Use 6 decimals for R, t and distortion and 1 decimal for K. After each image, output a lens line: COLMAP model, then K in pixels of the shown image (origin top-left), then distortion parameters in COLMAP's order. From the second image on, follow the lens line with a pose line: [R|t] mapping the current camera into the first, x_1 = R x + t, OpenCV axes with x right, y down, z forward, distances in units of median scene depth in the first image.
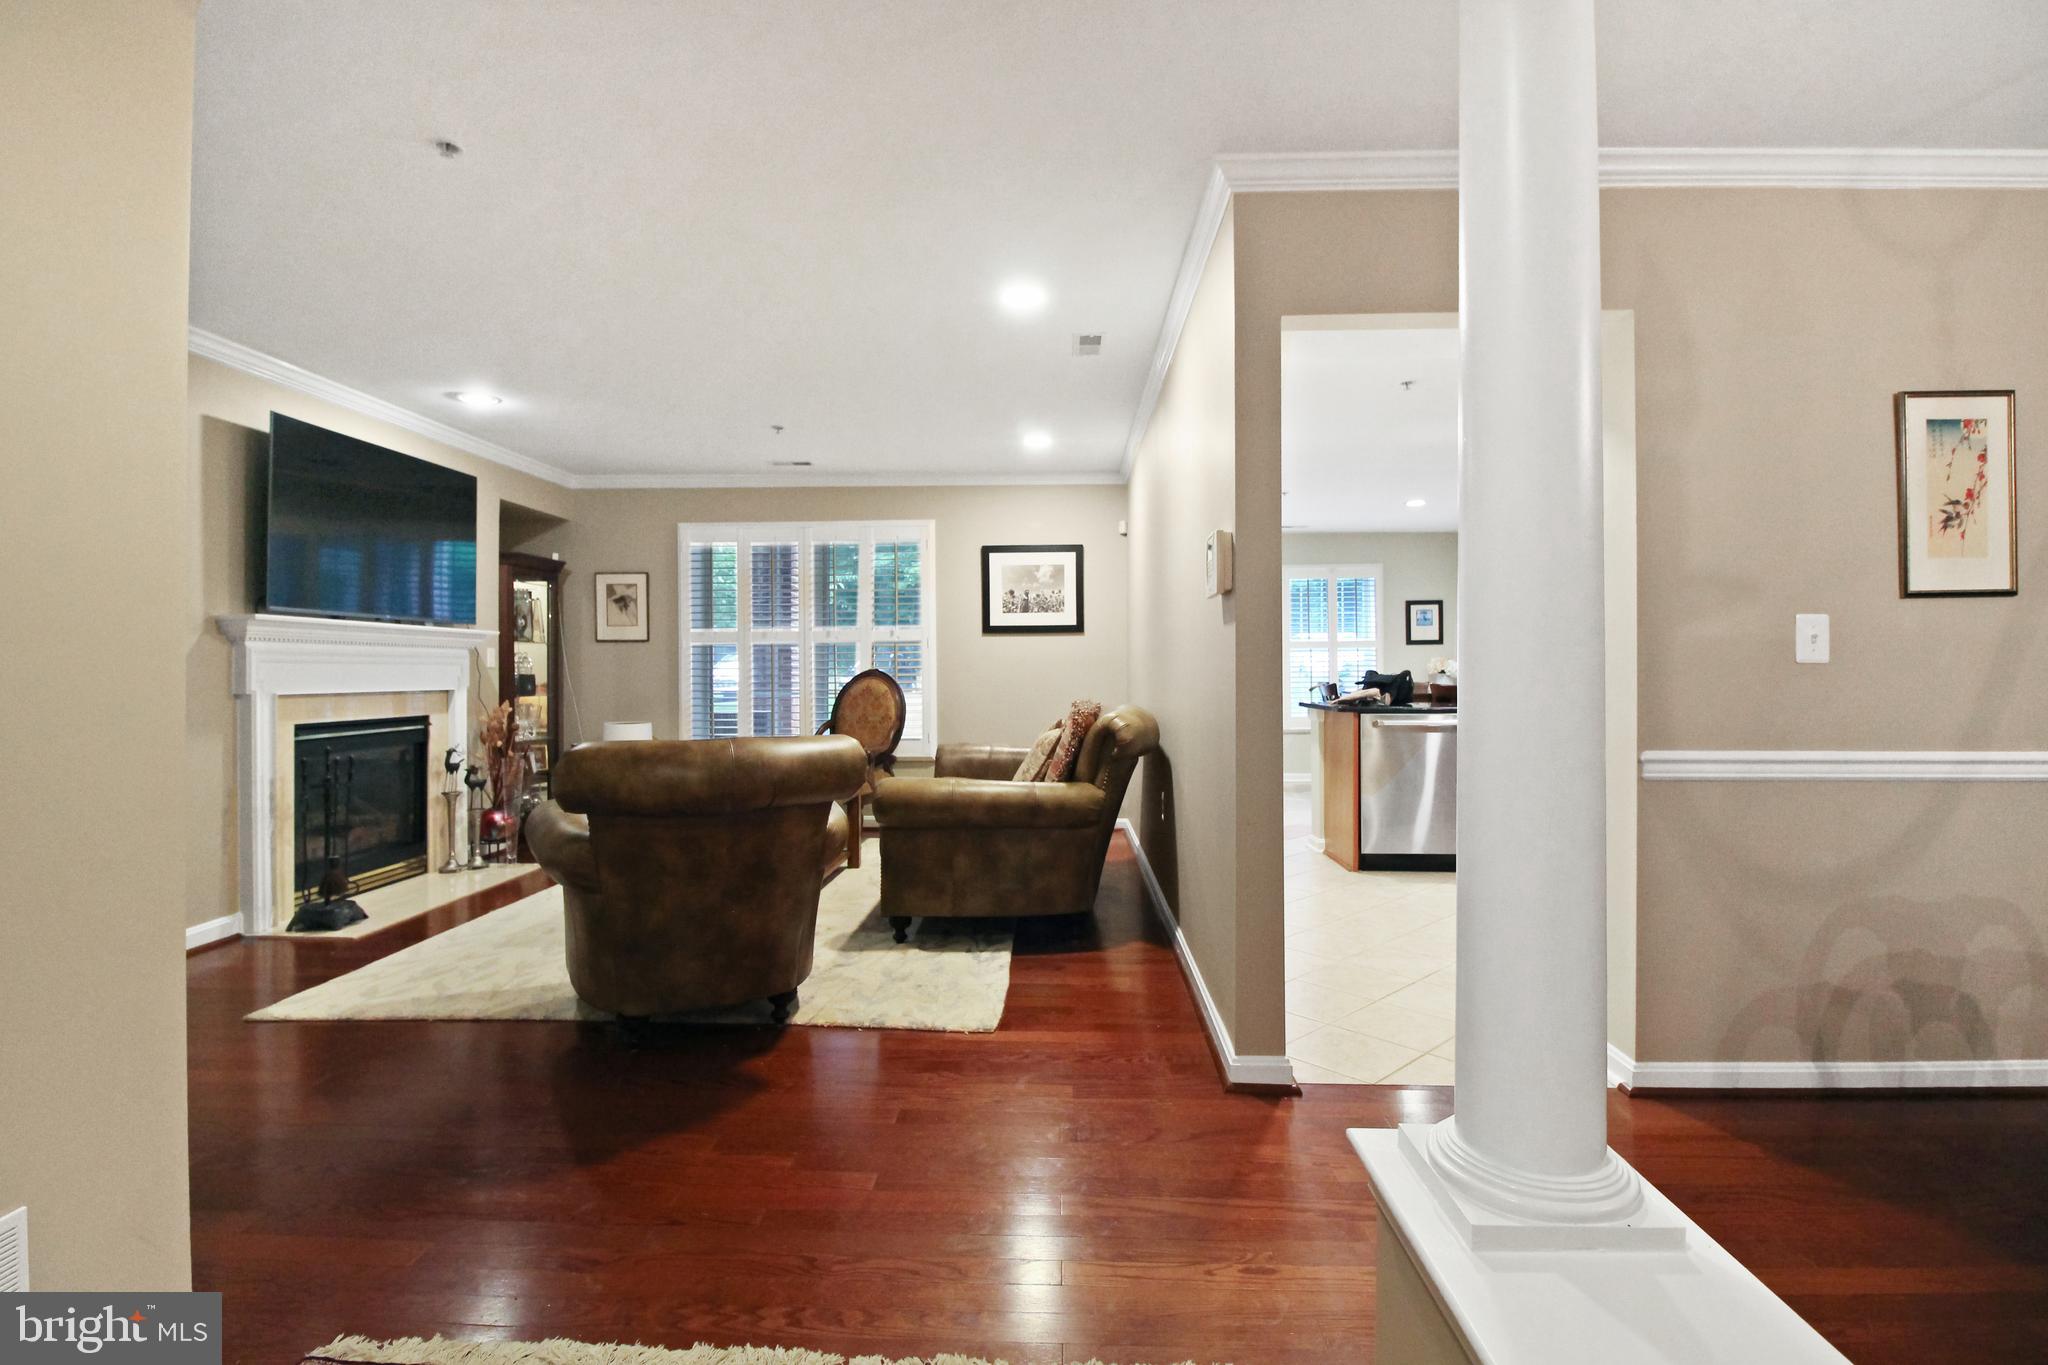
lens RADIAL K [[960.5, 0, 1034.6], [0, 960.5, 677.5], [0, 0, 1]] dist [-0.017564, -0.001120]
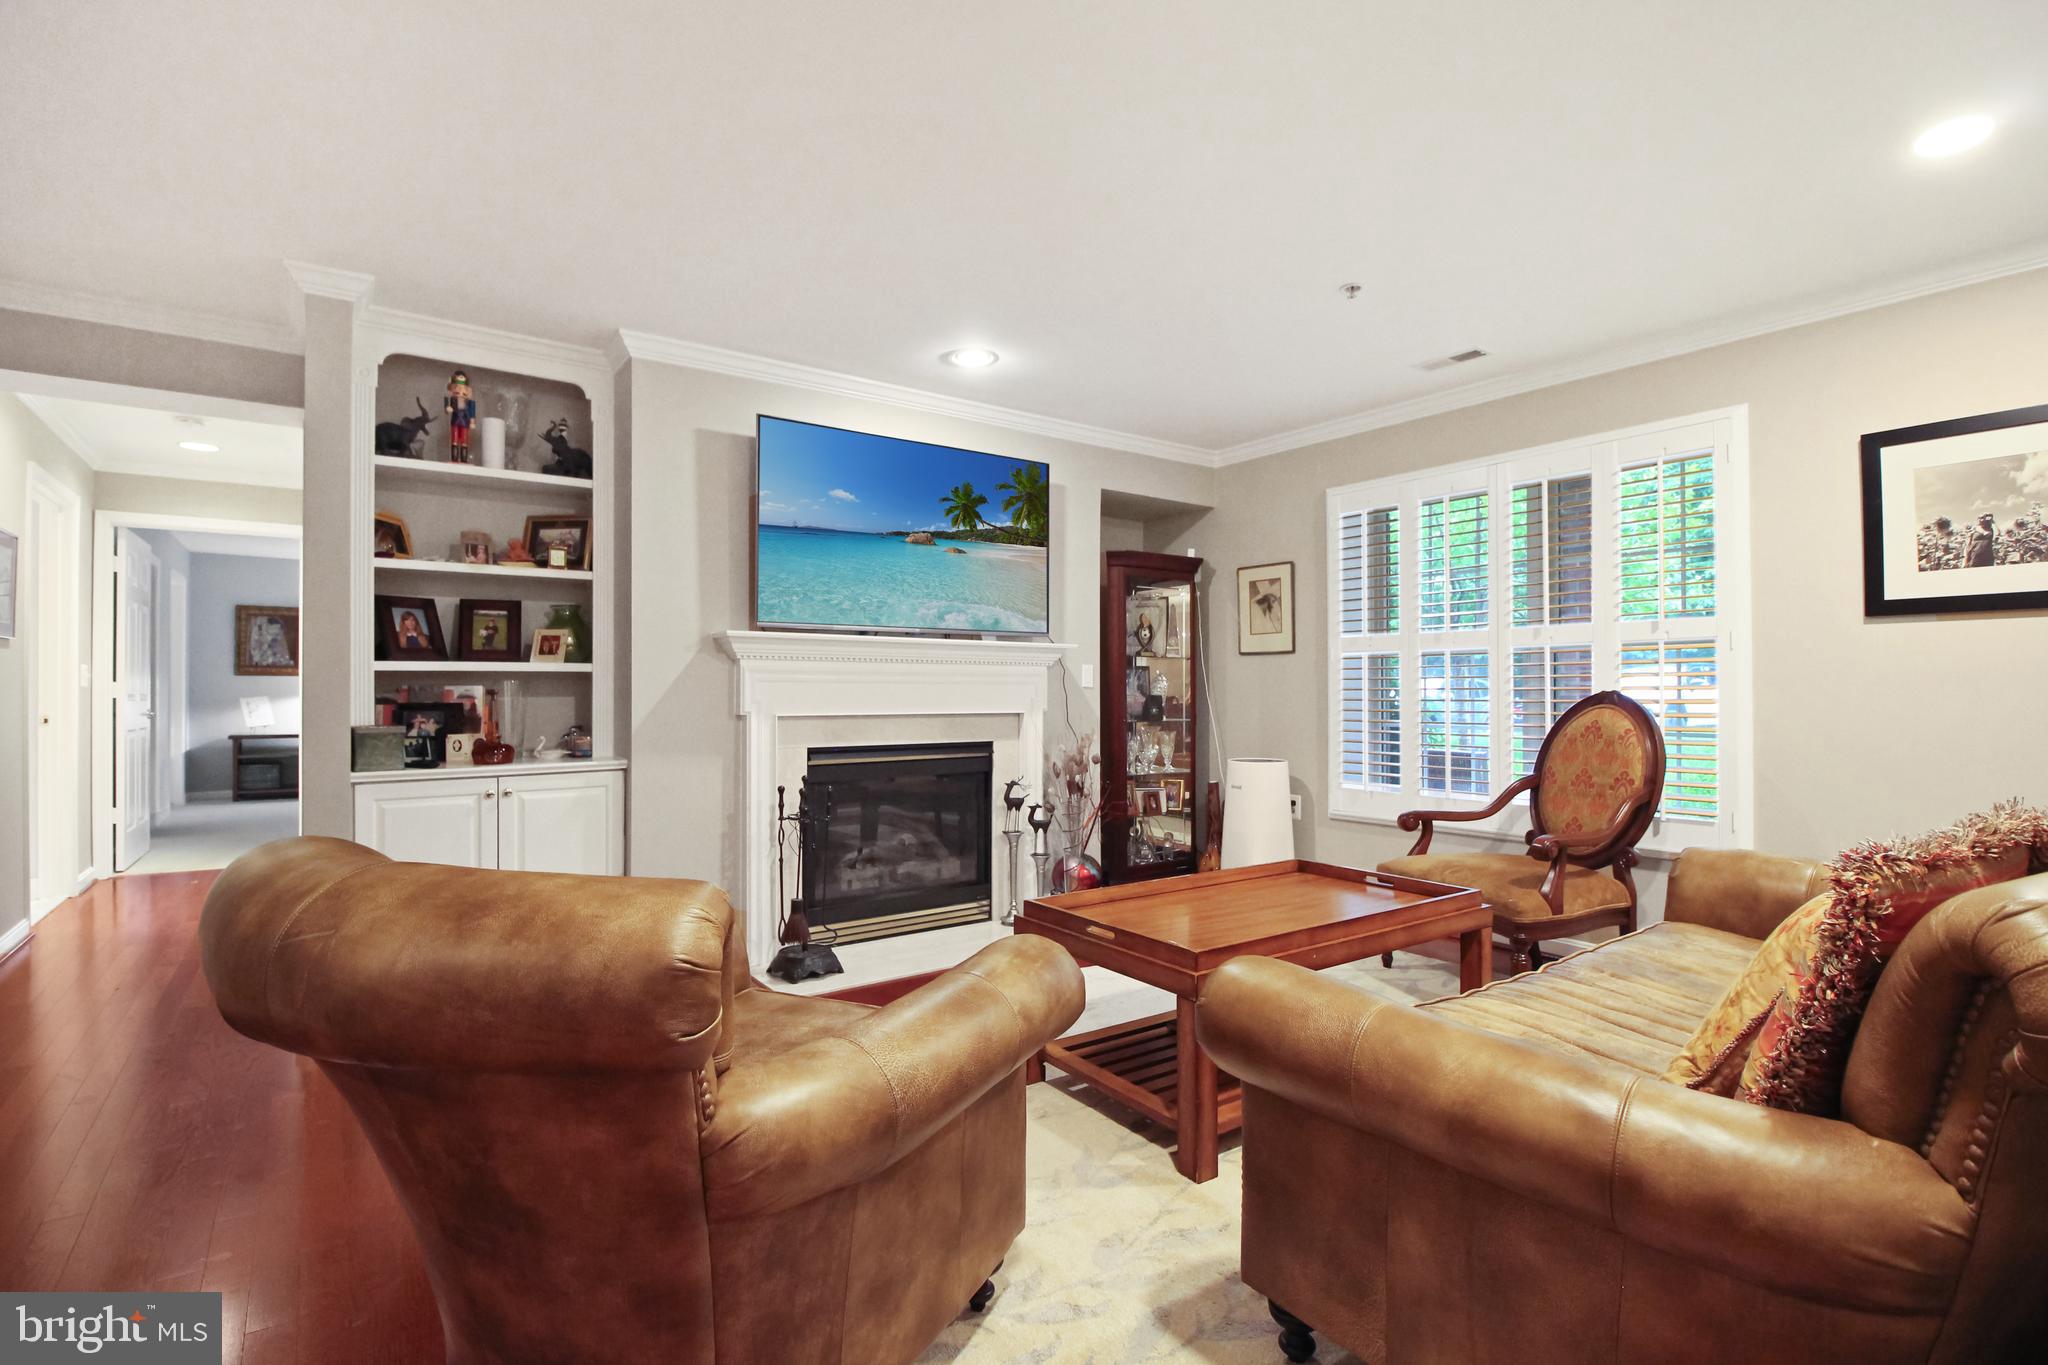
lens RADIAL K [[960.5, 0, 1026.1], [0, 960.5, 683.8], [0, 0, 1]] dist [-0.017564, -0.001120]
pose [[0.612803, -0.002040, -0.790233, 0.066962], [-0.009440, 0.999906, -0.009902, -0.004098], [0.790179, 0.013528, 0.612727, 0.398764]]
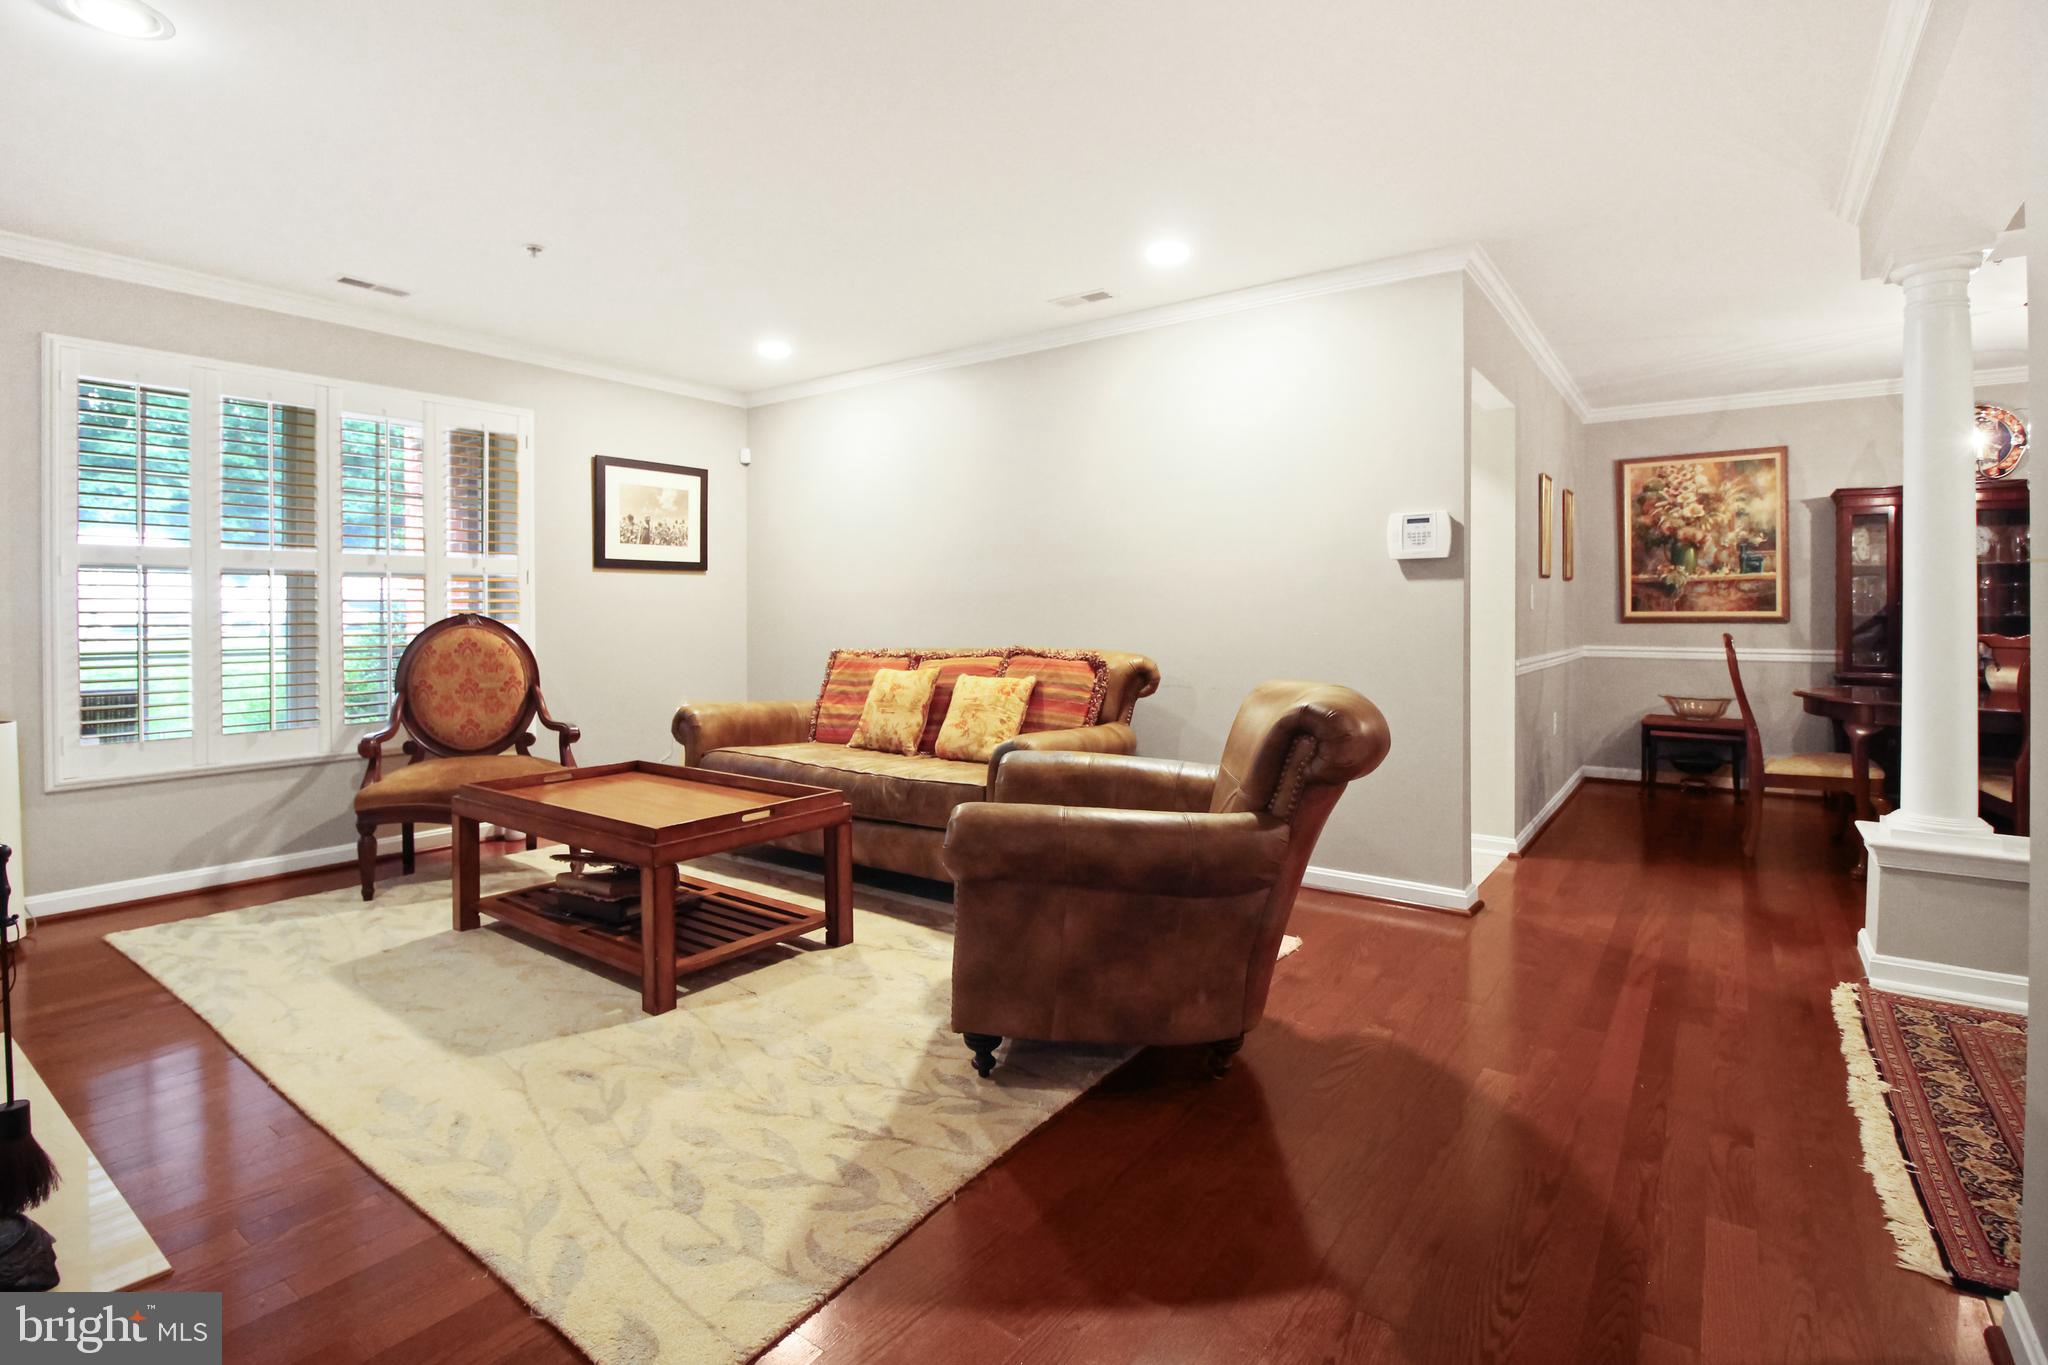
lens RADIAL K [[960.5, 0, 1017.9], [0, 960.5, 617.7], [0, 0, 1]] dist [-0.017564, -0.001120]
pose [[0.565206, 0.000897, 0.824949, -0.525307], [0.008307, 0.999943, -0.006779, 0.002478], [-0.824908, 0.010684, 0.565166, 0.300218]]
